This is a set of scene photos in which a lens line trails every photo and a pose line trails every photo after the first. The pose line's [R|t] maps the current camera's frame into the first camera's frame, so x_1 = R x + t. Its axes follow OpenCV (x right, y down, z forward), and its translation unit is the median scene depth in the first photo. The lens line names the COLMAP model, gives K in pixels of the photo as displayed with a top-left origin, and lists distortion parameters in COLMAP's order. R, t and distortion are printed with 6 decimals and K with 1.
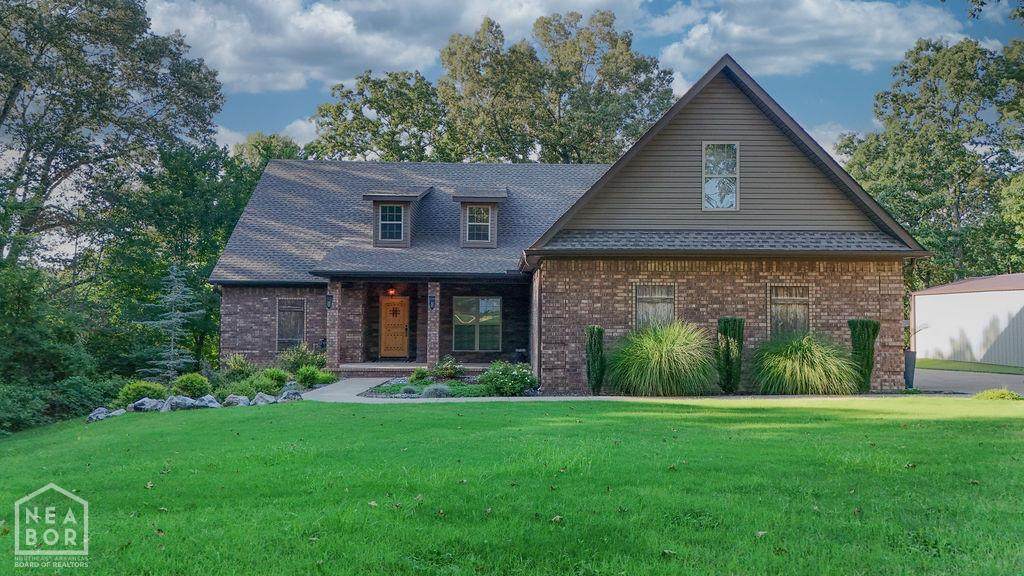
lens RADIAL K [[742.9, 0, 512.0], [0, 742.9, 288.0], [0, 0, 1]] dist [0.094205, -0.114688]
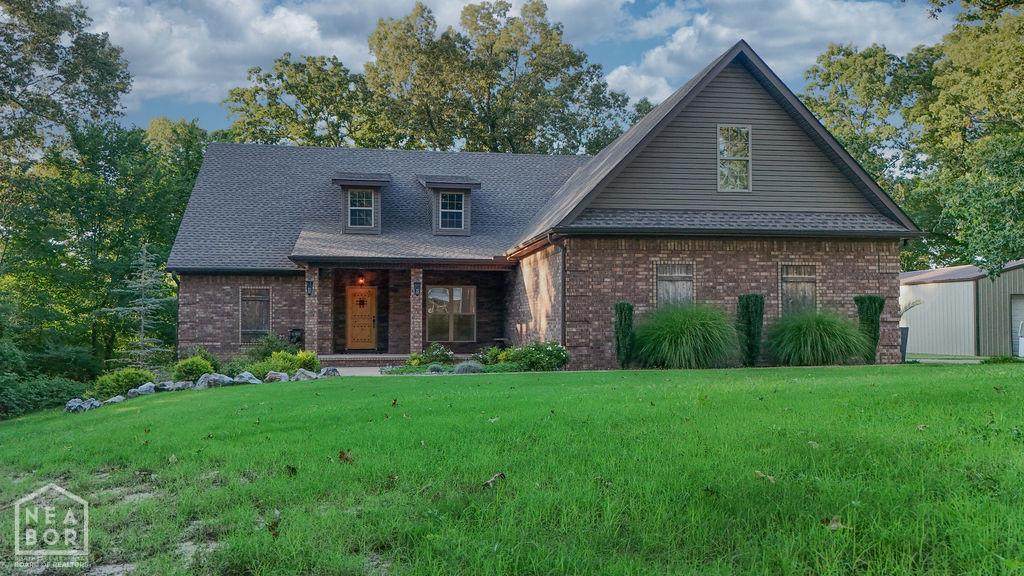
lens RADIAL K [[790.8, 0, 480.1], [0, 790.8, 301.5], [0, 0, 1]] dist [0.080928, -0.097963]
pose [[0.992378, -0.002495, 0.123210, -0.150894], [0.002083, 0.999992, 0.003468, 0.031848], [-0.123217, -0.003185, 0.992375, -0.033816]]
